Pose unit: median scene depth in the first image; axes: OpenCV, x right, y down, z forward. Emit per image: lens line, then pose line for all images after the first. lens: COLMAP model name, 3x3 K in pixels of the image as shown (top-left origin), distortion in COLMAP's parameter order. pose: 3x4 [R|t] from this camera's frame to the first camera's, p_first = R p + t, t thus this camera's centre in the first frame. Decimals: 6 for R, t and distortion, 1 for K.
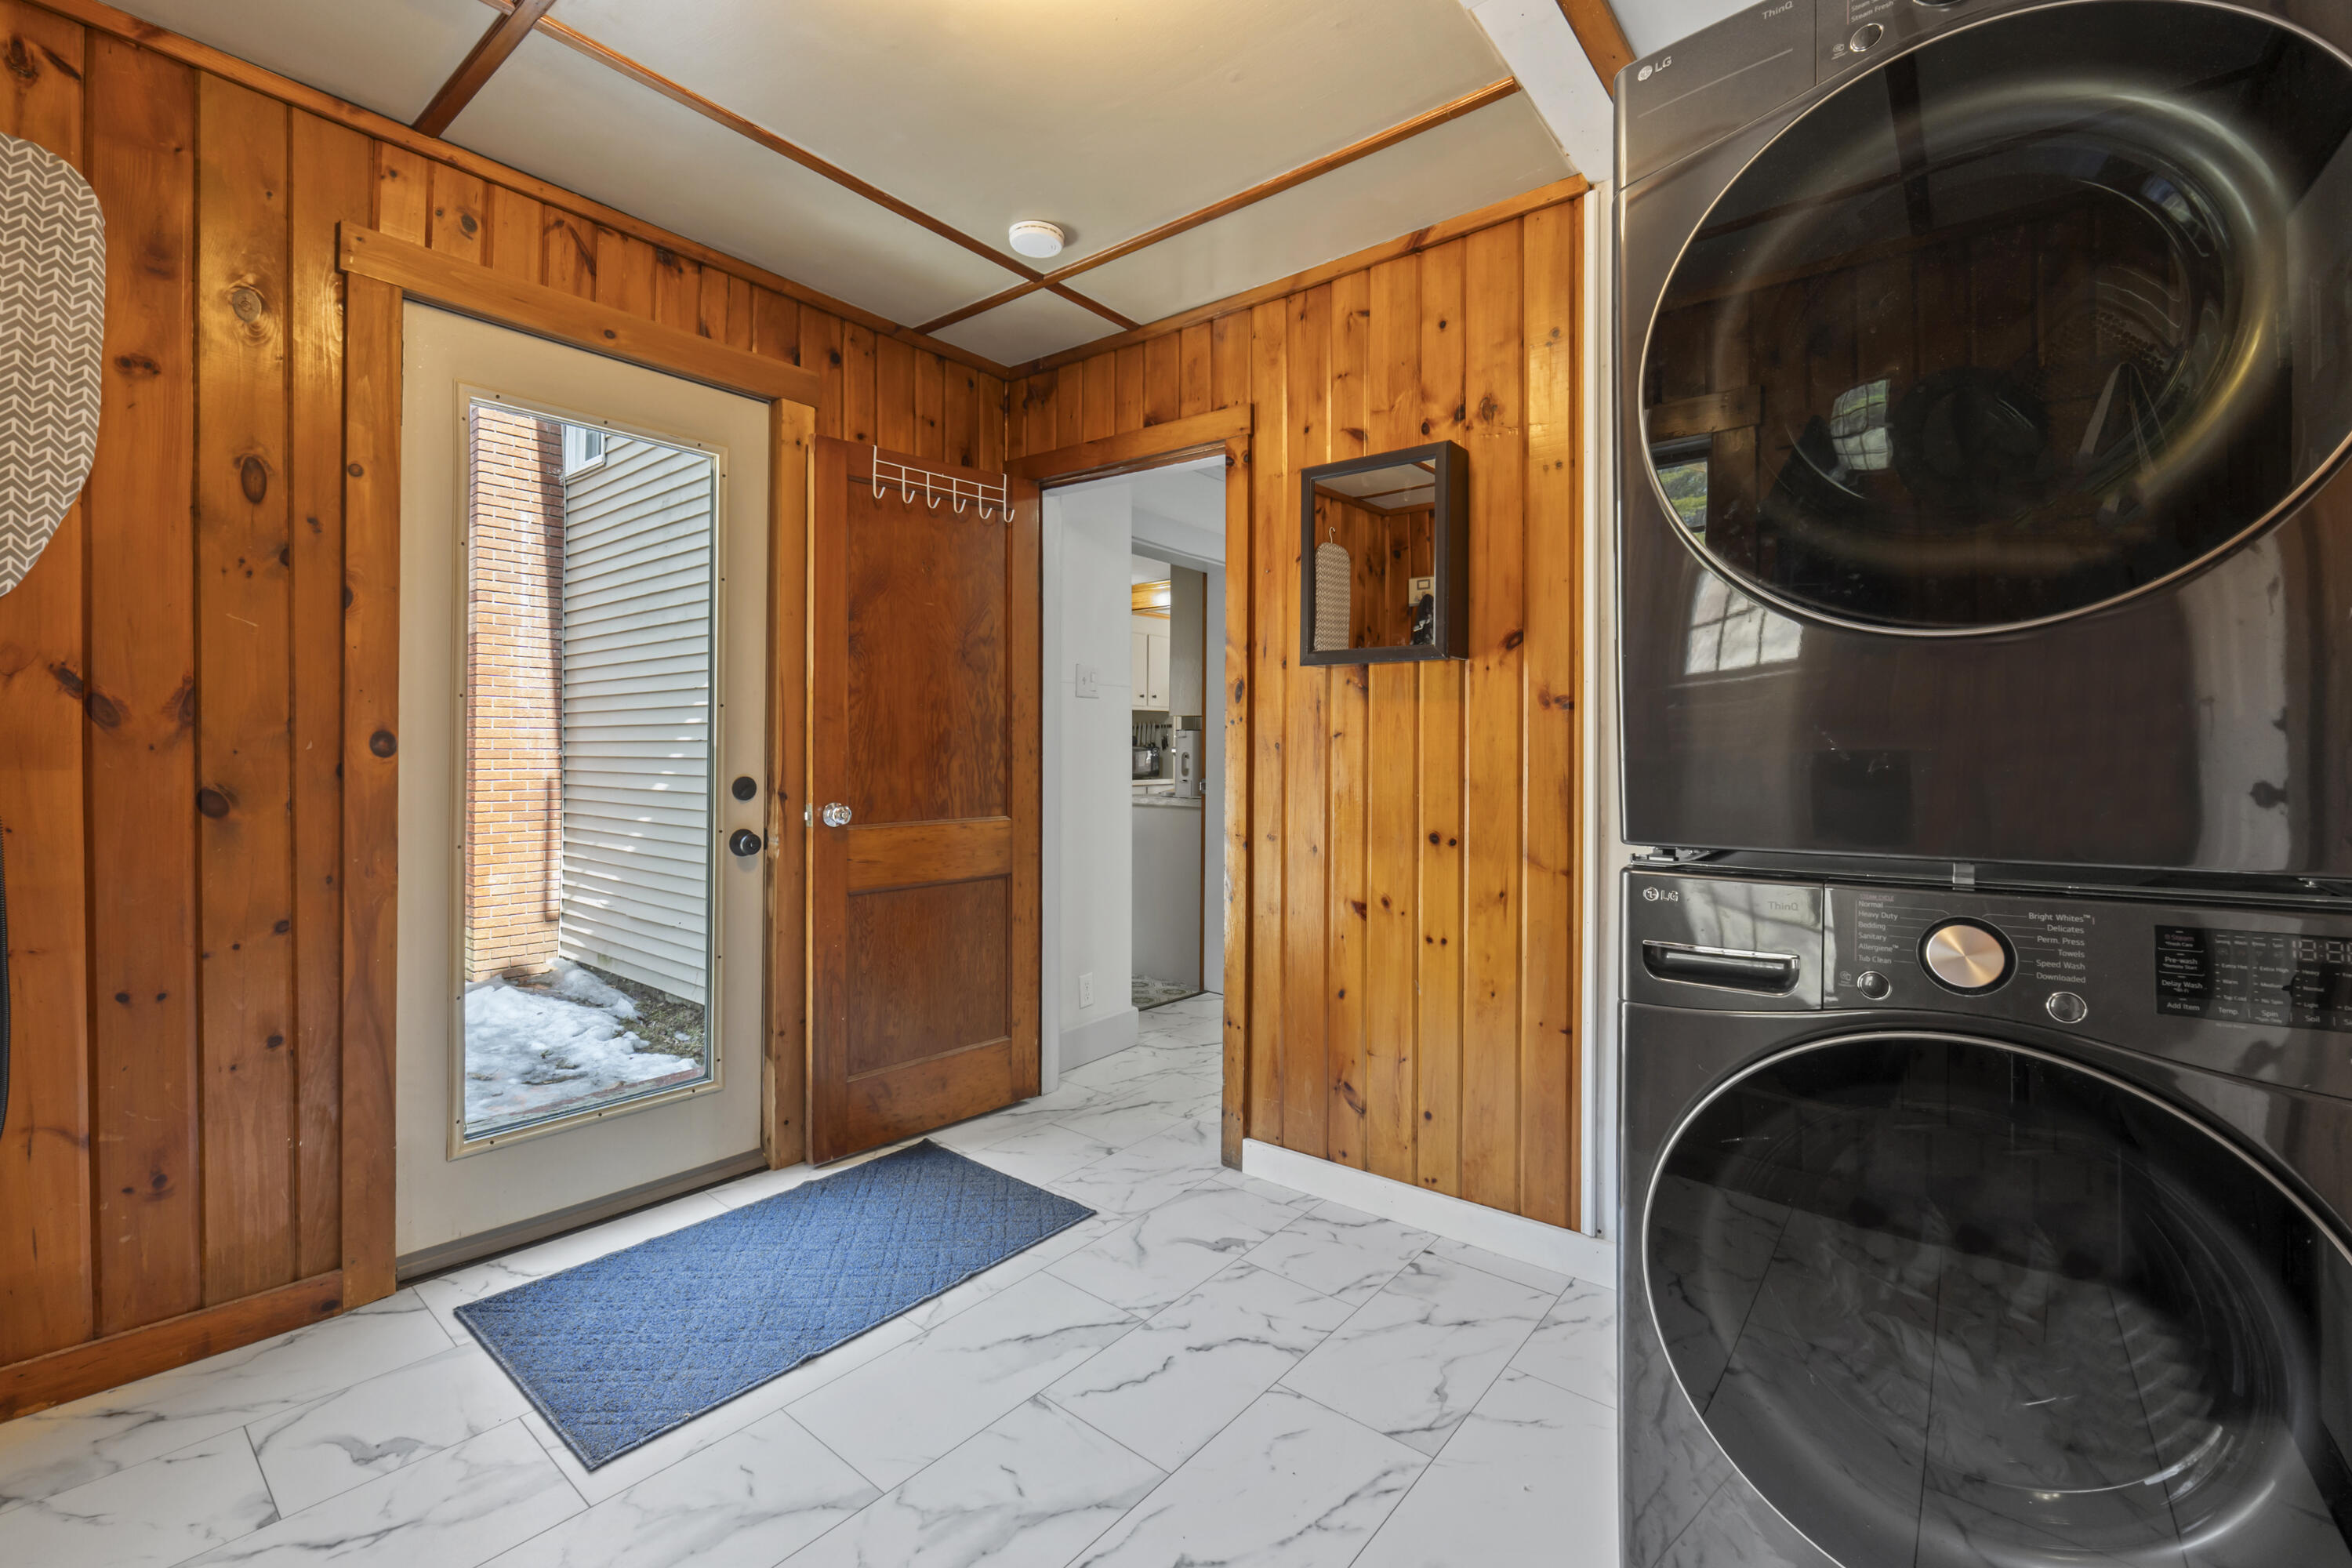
lens RADIAL K [[997.0, 0, 1176.1], [0, 997.0, 765.3], [0, 0, 1]] dist [-0.011913, 0.001479]
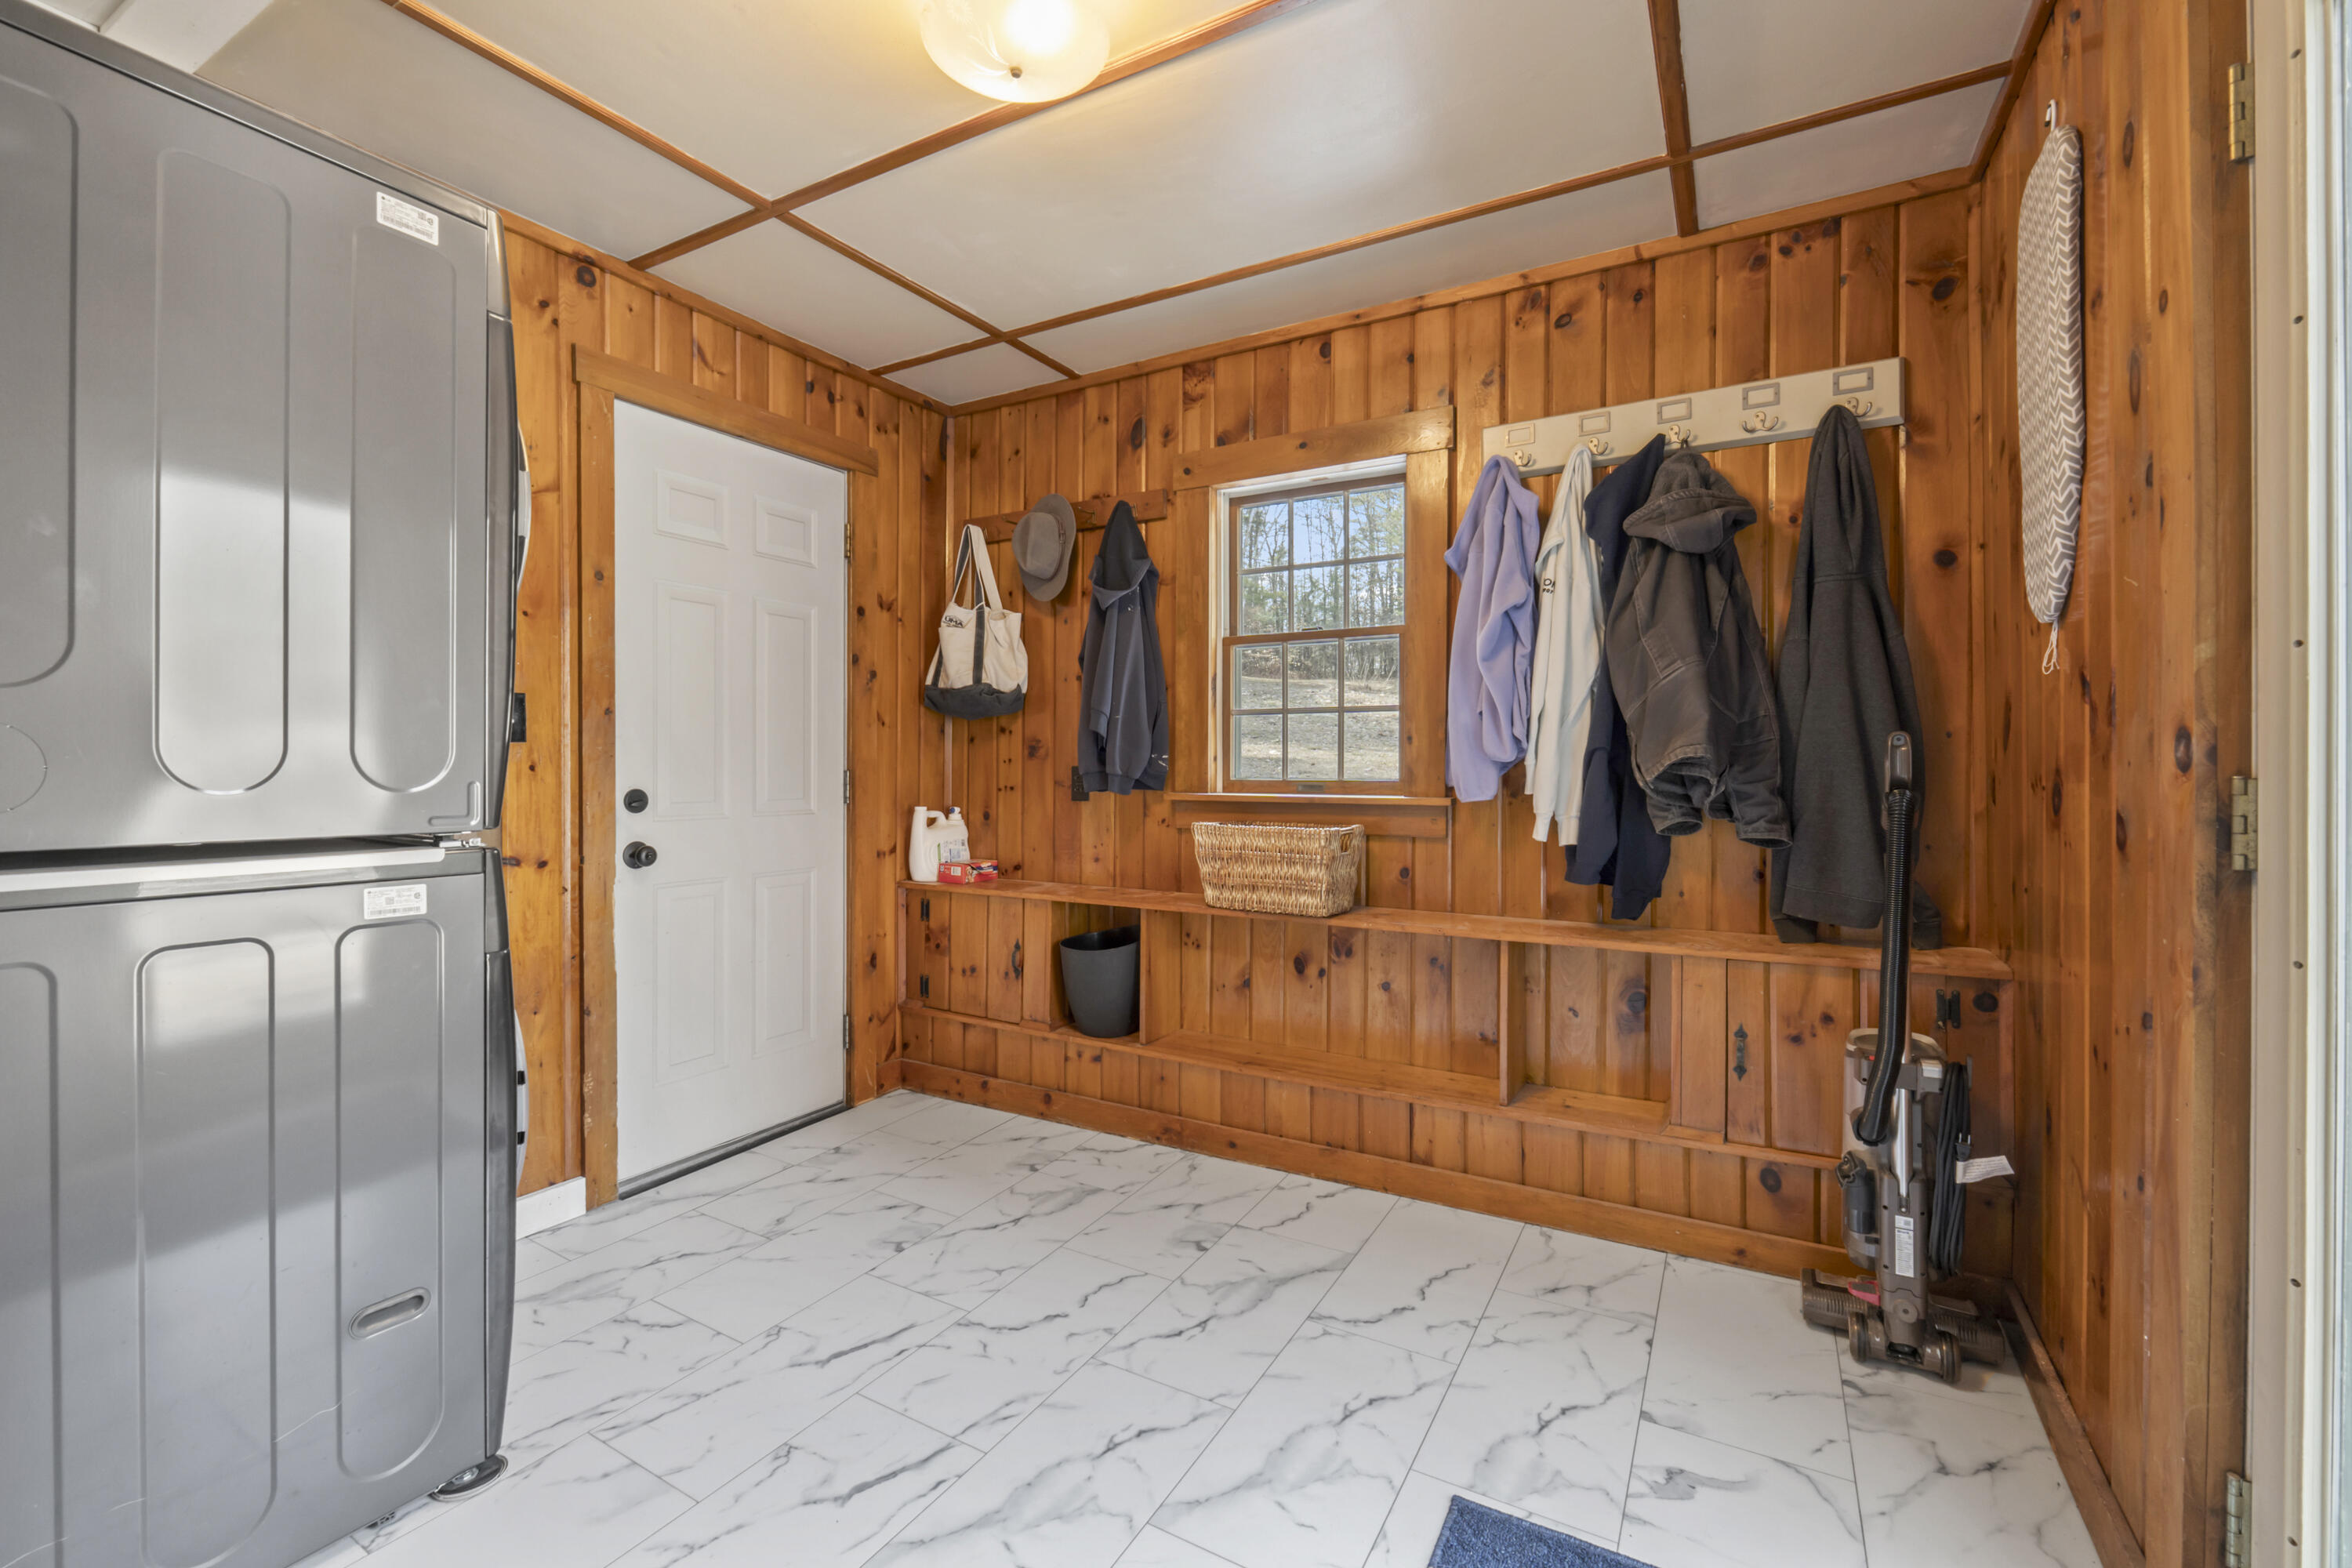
lens RADIAL K [[997.0, 0, 1176.5], [0, 997.0, 766.5], [0, 0, 1]] dist [-0.011913, 0.001479]
pose [[-0.986868, -0.006501, -0.161396, -0.159476], [-0.007781, 0.999943, 0.007302, -0.015875], [0.161339, 0.008461, -0.986863, 1.948032]]
